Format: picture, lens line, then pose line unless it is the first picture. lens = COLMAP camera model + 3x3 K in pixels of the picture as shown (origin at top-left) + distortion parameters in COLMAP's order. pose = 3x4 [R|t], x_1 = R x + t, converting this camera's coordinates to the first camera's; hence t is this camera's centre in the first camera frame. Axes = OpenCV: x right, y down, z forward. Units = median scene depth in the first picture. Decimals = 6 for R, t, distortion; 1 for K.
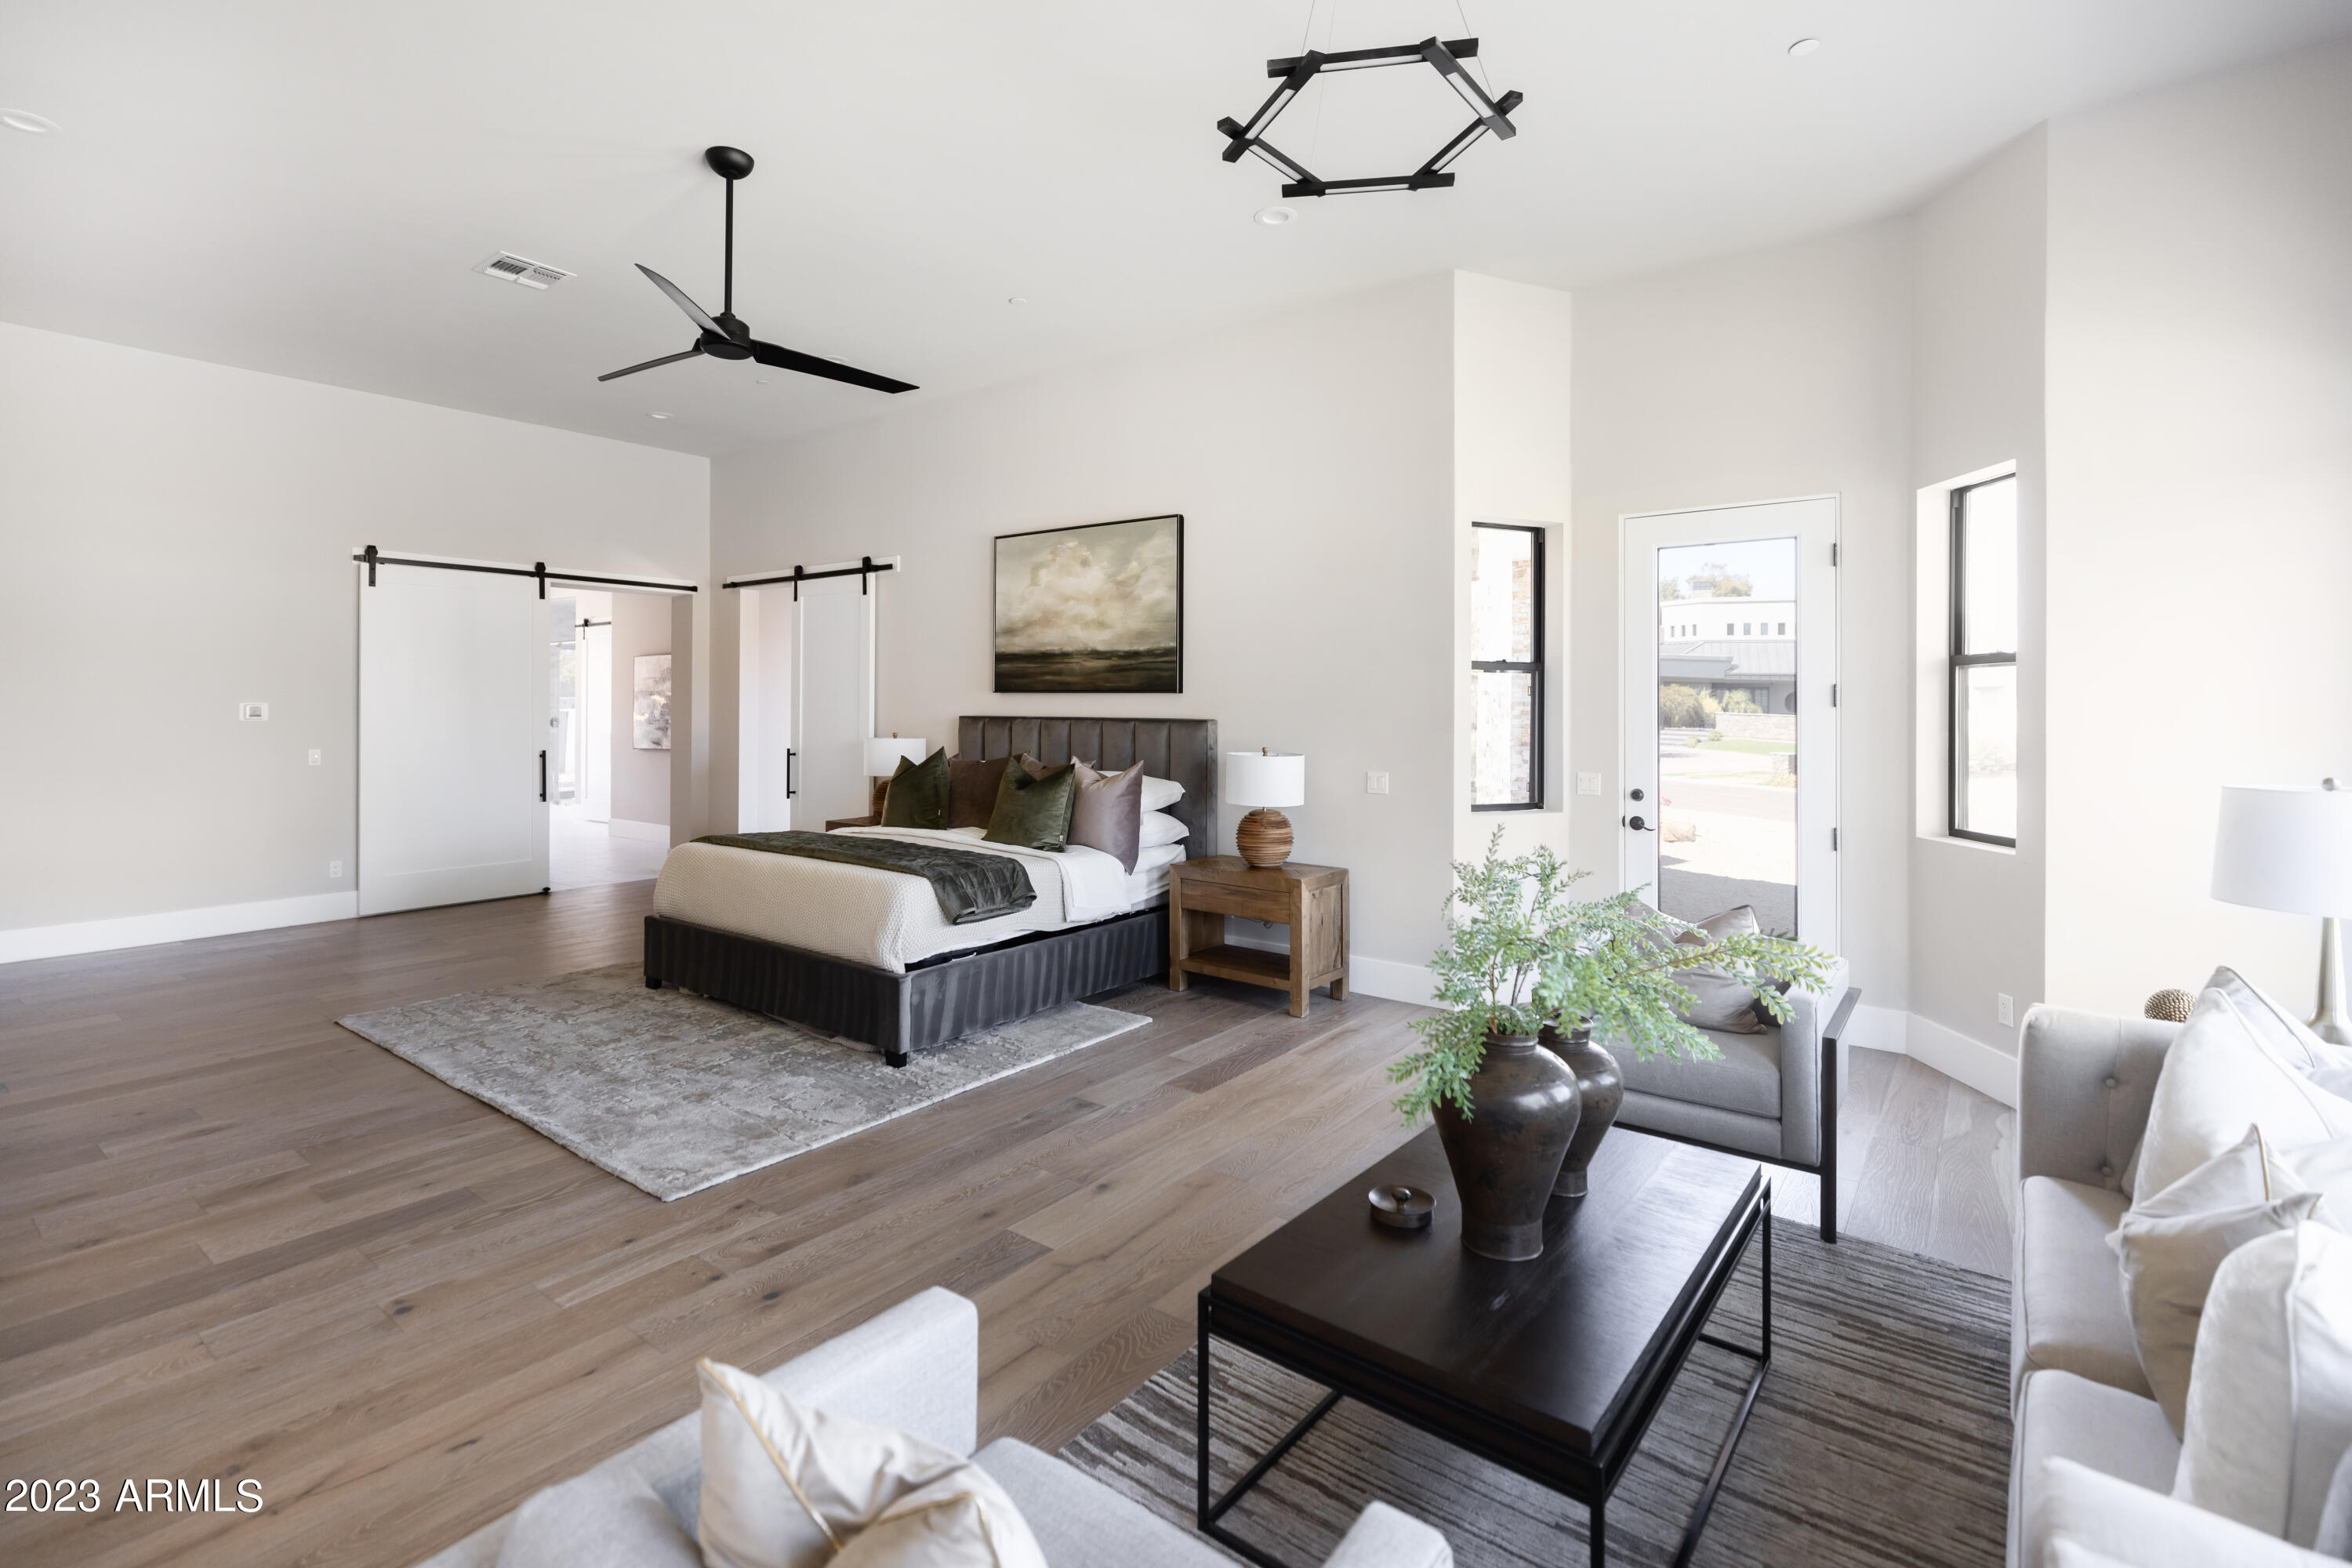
lens RADIAL K [[1101.2, 0, 1169.6], [0, 1101.2, 707.4], [0, 0, 1]] dist [0.001219, 0.000299]
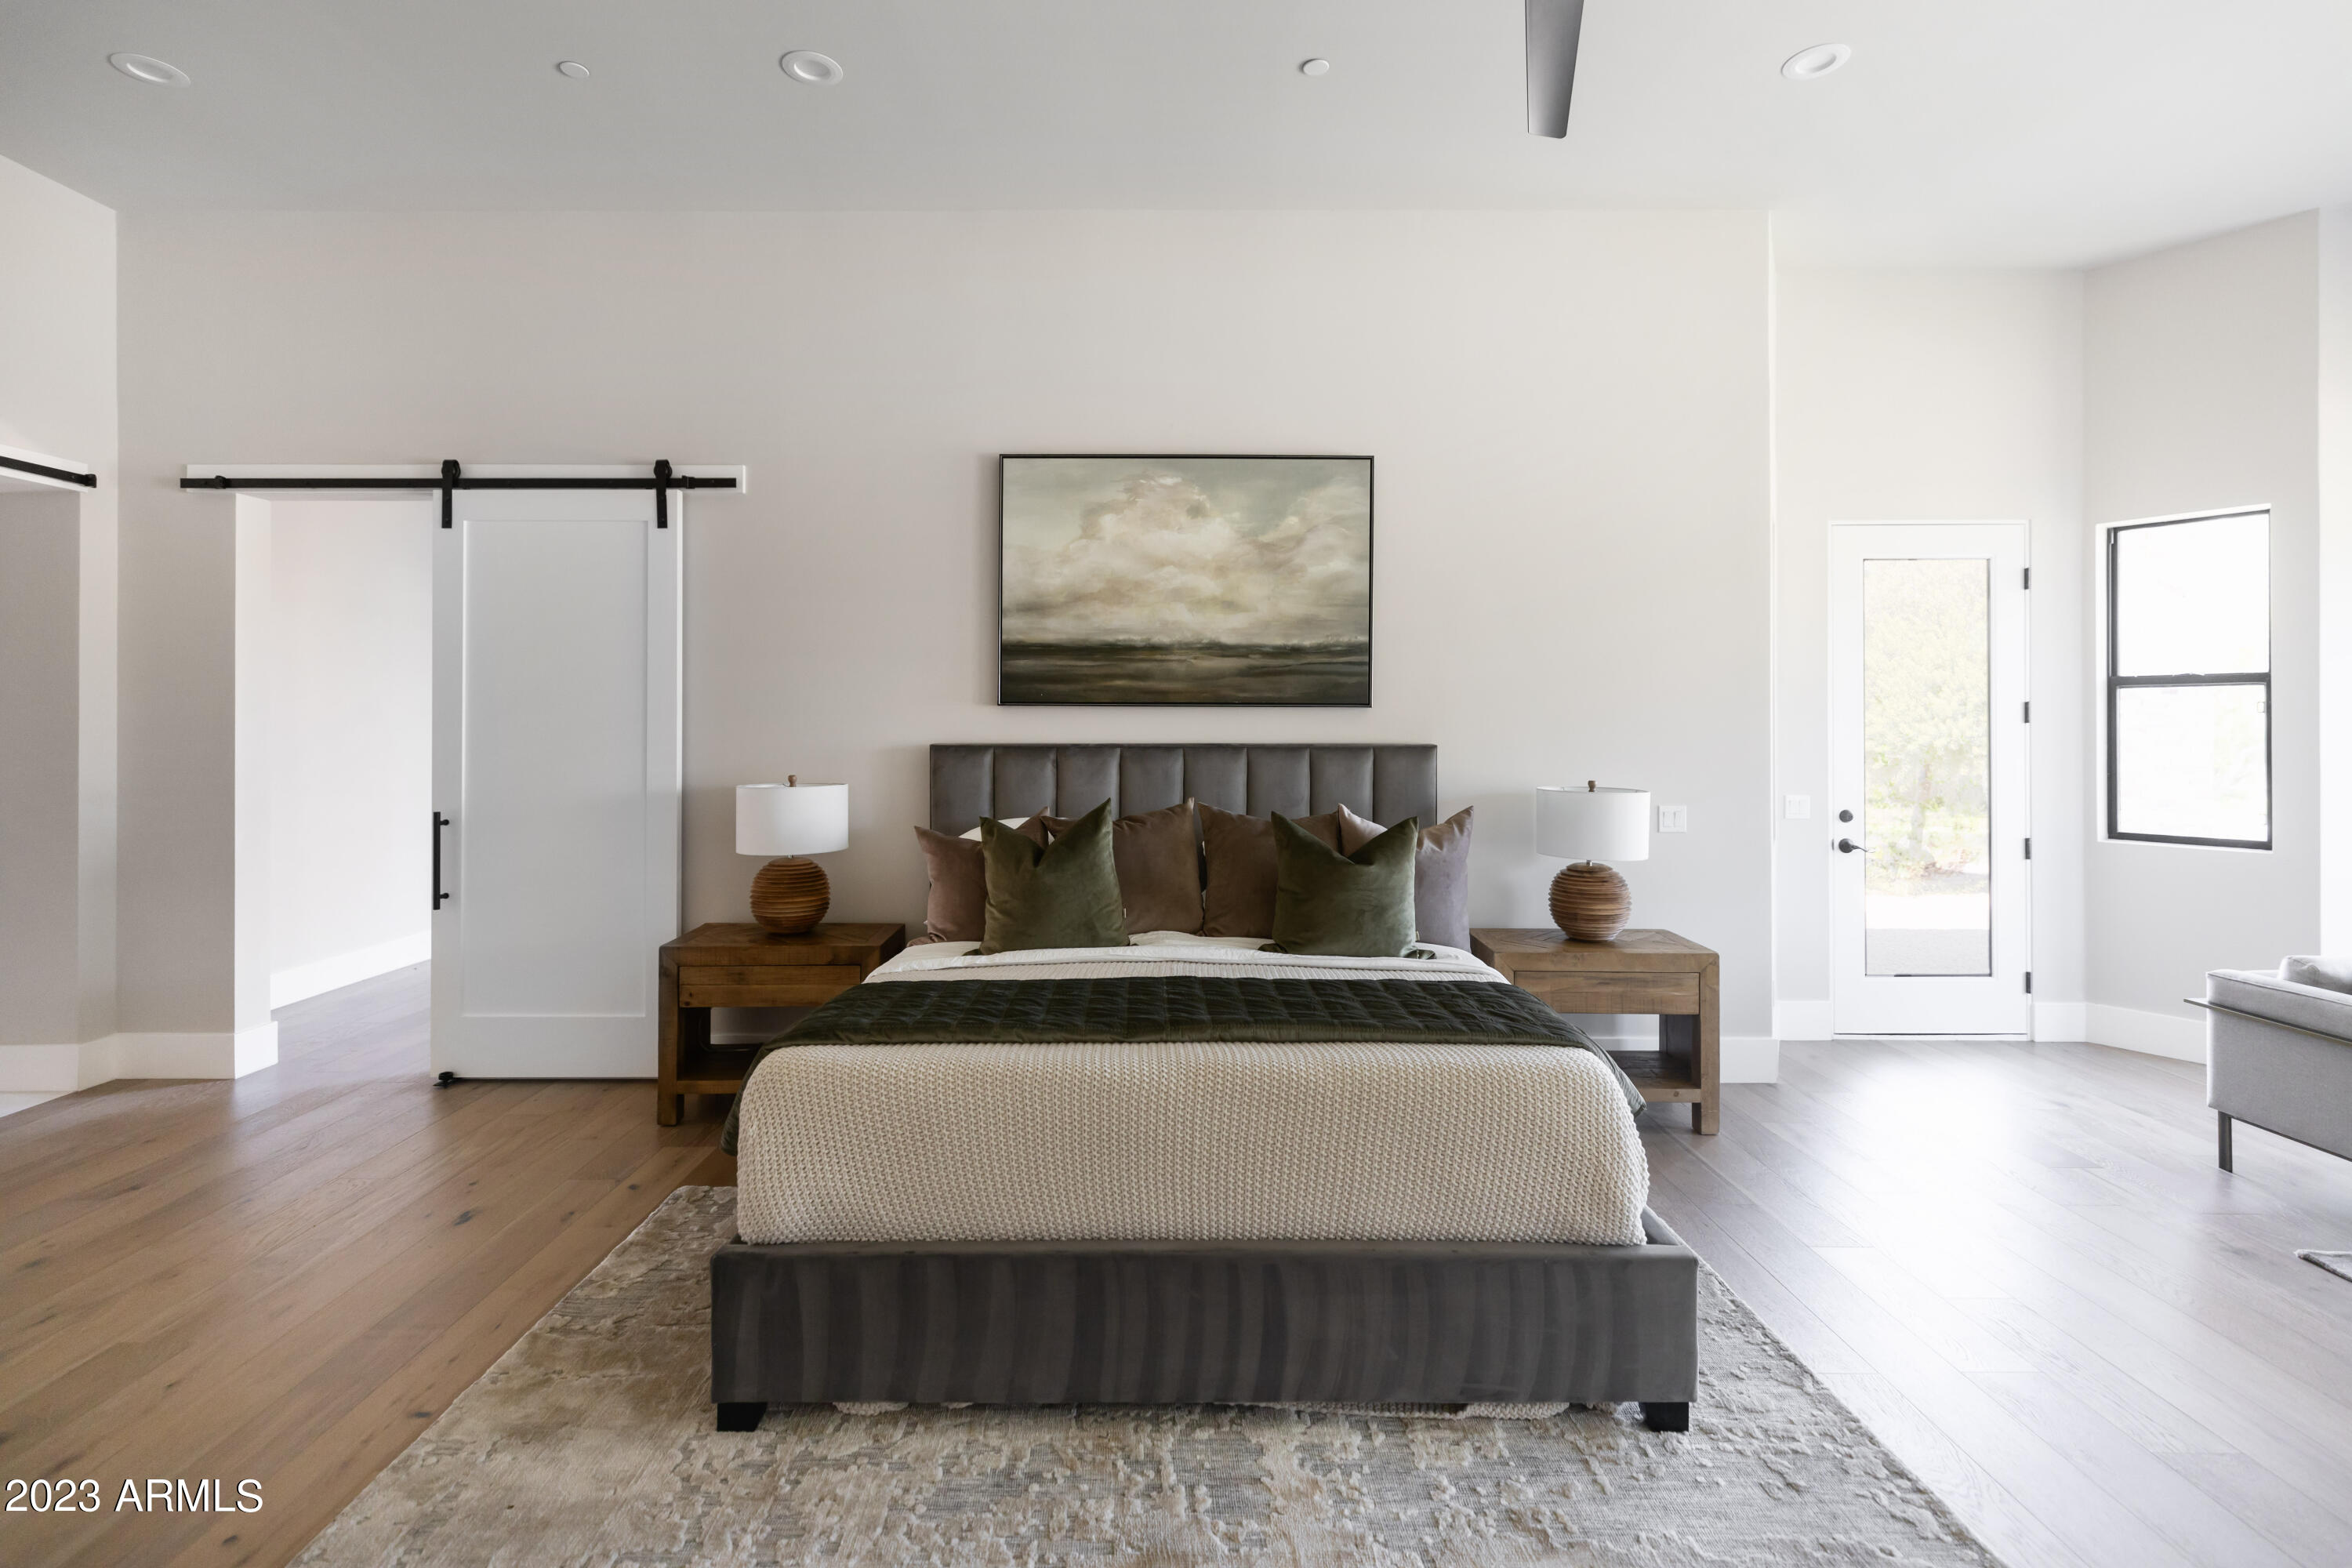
lens RADIAL K [[1095.3, 0, 1164.3], [0, 1095.3, 728.3], [0, 0, 1]] dist [0.002039, 0.000389]
pose [[0.787574, -0.006944, 0.616181, -0.506185], [0.005271, 0.999976, 0.004532, -0.003328], [-0.616198, -0.000321, 0.787591, 0.497485]]
